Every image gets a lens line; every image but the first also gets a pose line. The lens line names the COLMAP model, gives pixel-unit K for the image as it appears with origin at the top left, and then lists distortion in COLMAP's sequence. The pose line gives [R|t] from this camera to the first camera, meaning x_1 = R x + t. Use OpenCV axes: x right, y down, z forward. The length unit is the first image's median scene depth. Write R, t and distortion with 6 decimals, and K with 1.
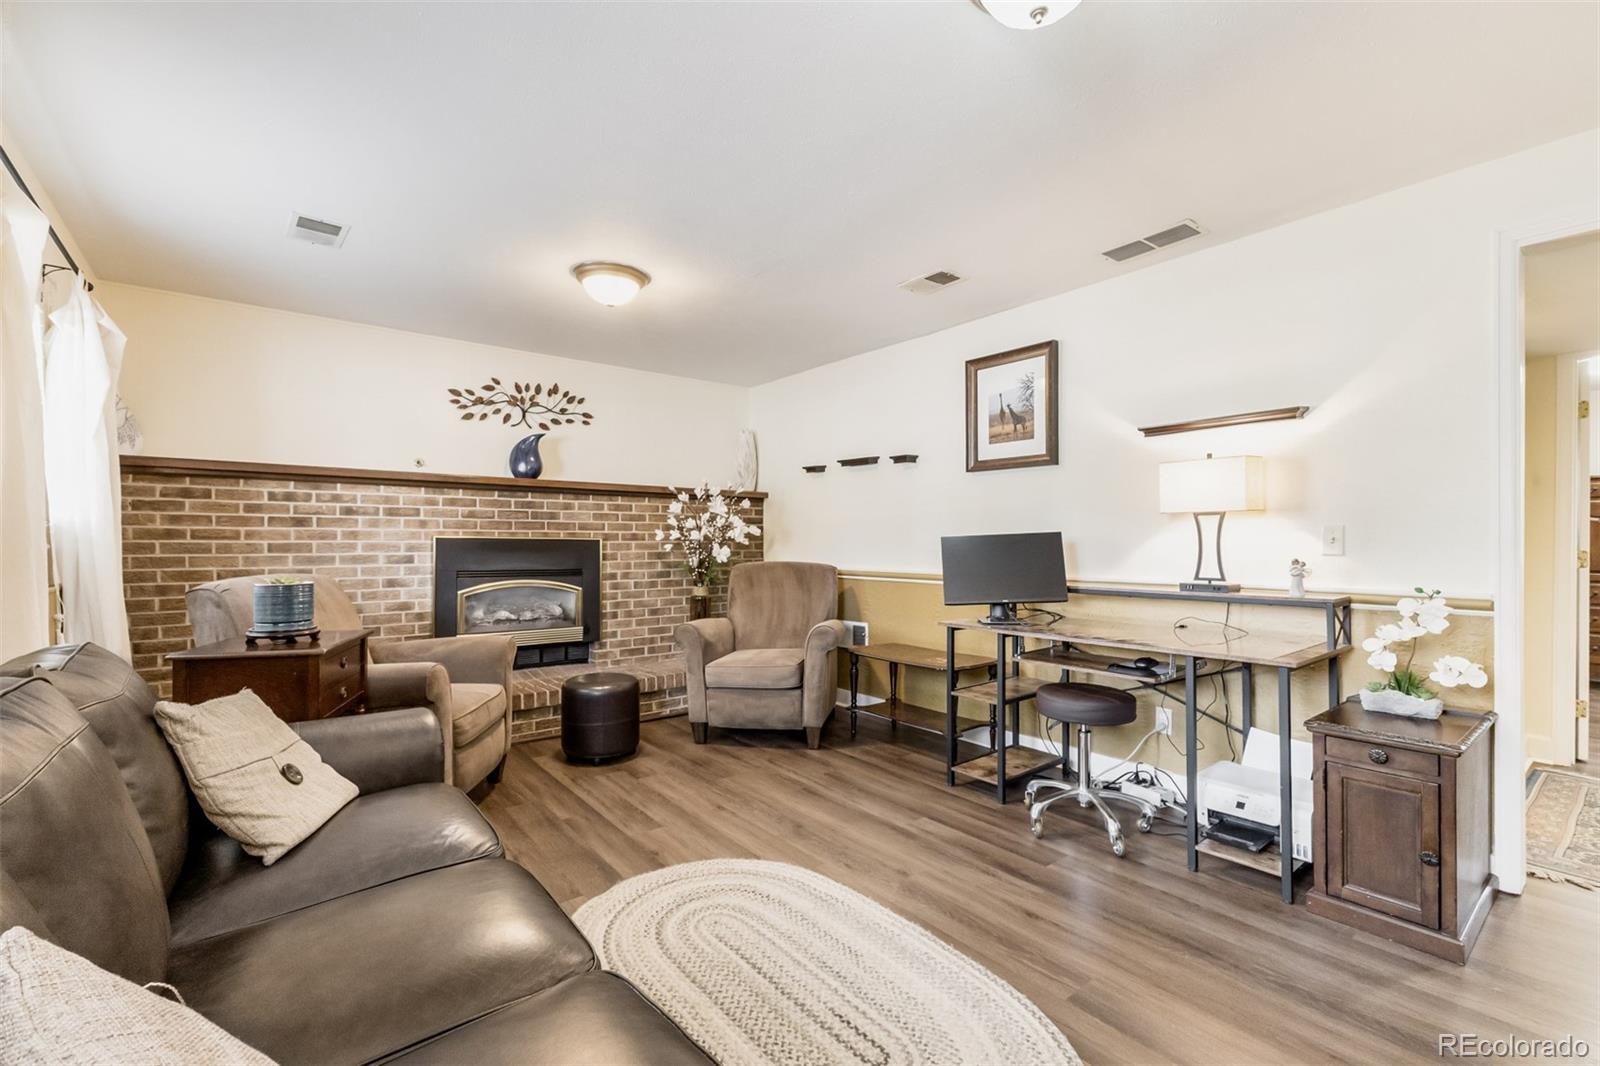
lens RADIAL K [[697.3, 0, 797.6], [0, 697.3, 544.8], [0, 0, 1]] dist [0.004438, 0.000278]
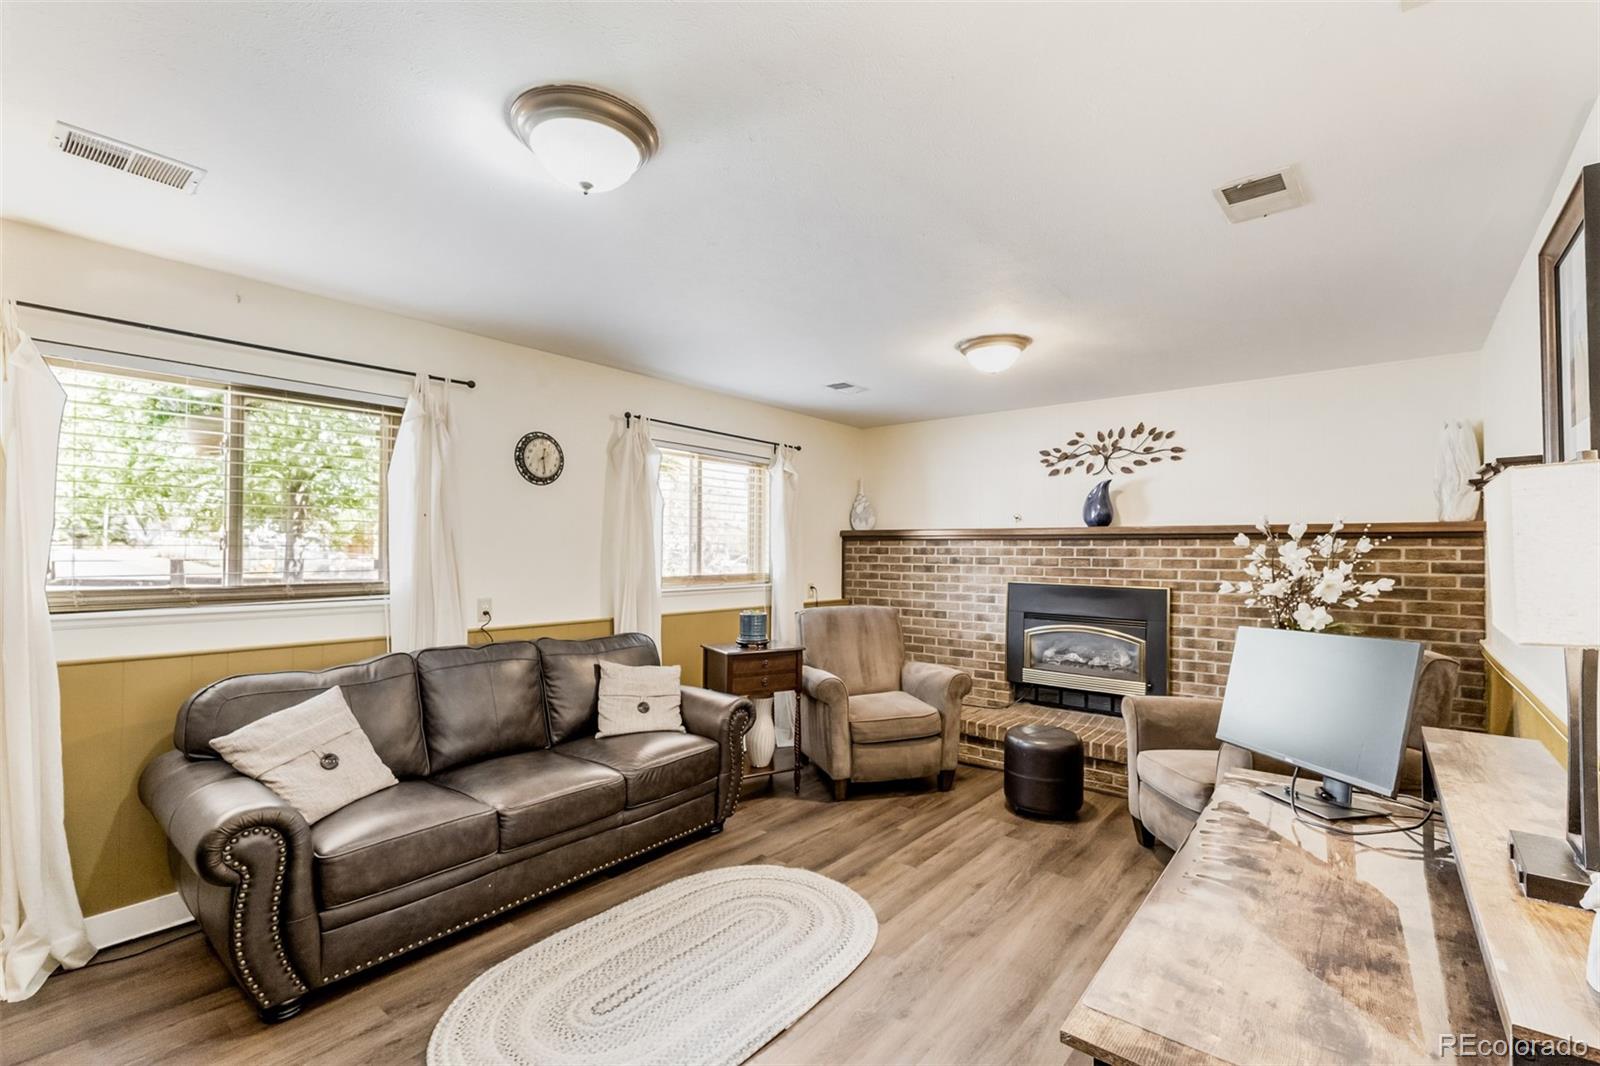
lens RADIAL K [[697.3, 0, 797.6], [0, 697.3, 544.8], [0, 0, 1]] dist [0.004438, 0.000278]
pose [[0.209582, -0.011362, -0.977725, 0.598103], [-0.011839, 0.999830, -0.014156, -0.056075], [0.977719, 0.014542, 0.209412, 0.424738]]
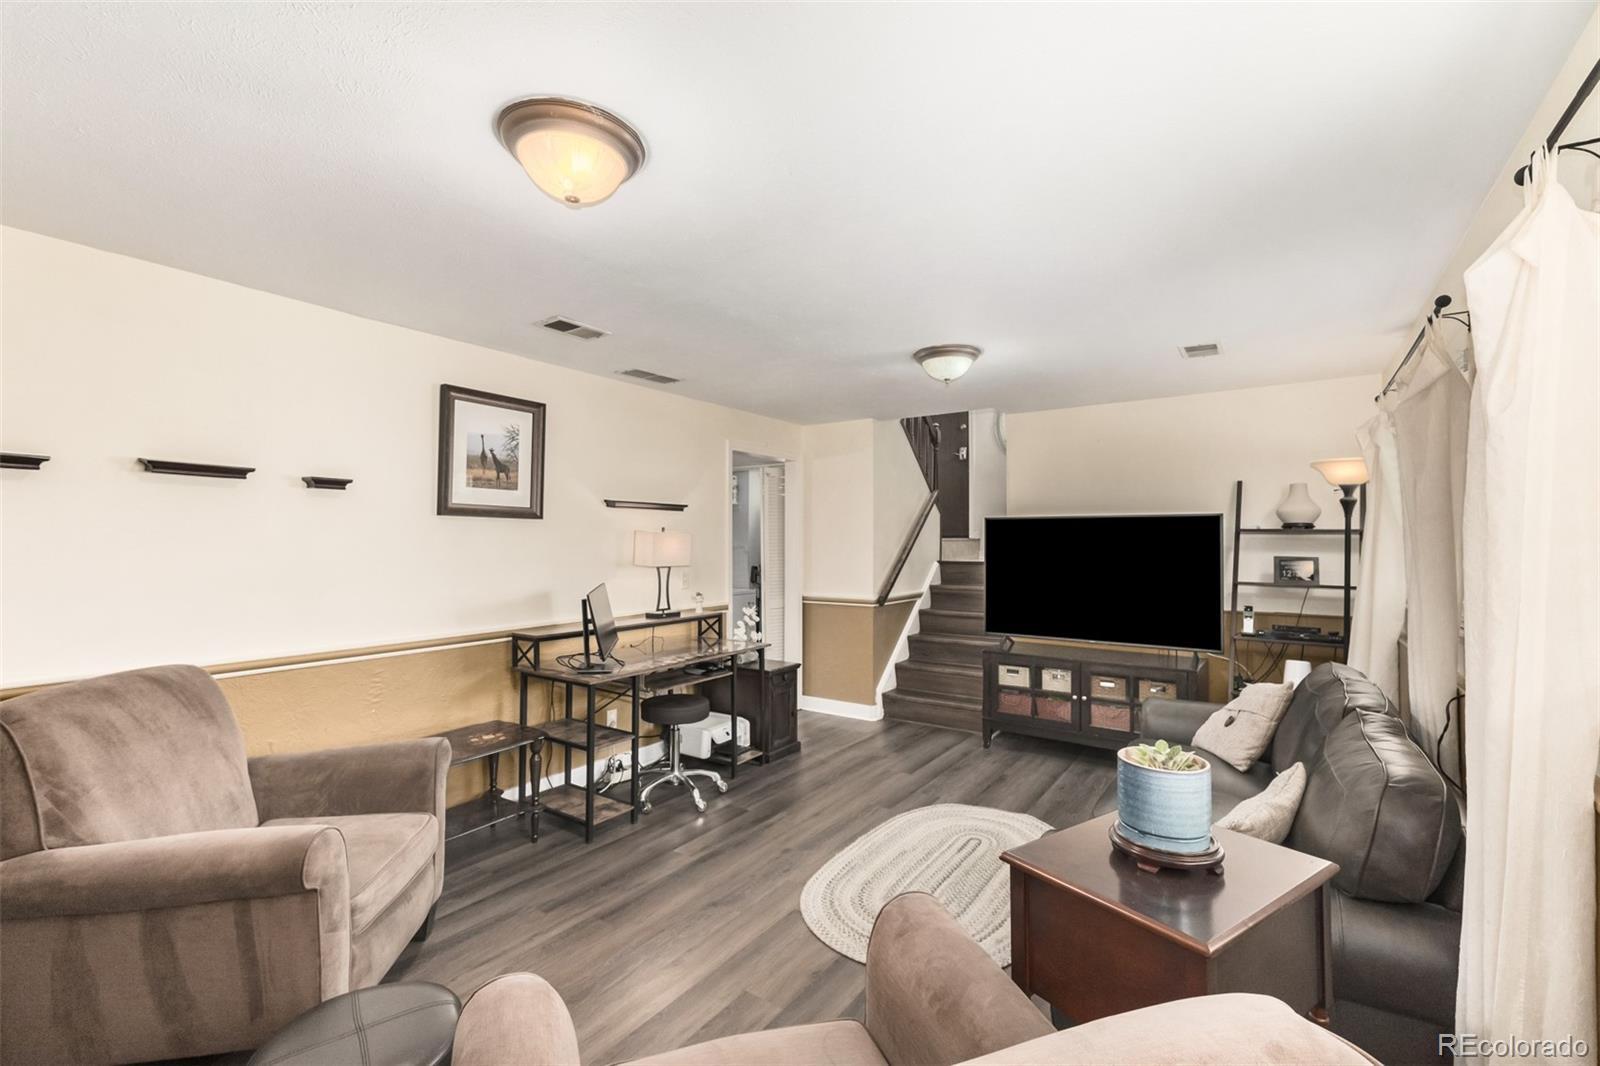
lens RADIAL K [[687.4, 0, 805.5], [0, 687.4, 536.8], [0, 0, 1]] dist [0.009348, 0.000146]
pose [[-0.306784, 0.006547, 0.951757, -0.687858], [0.001414, 0.999978, -0.006422, -0.072811], [-0.951778, -0.000624, -0.306787, 0.846775]]
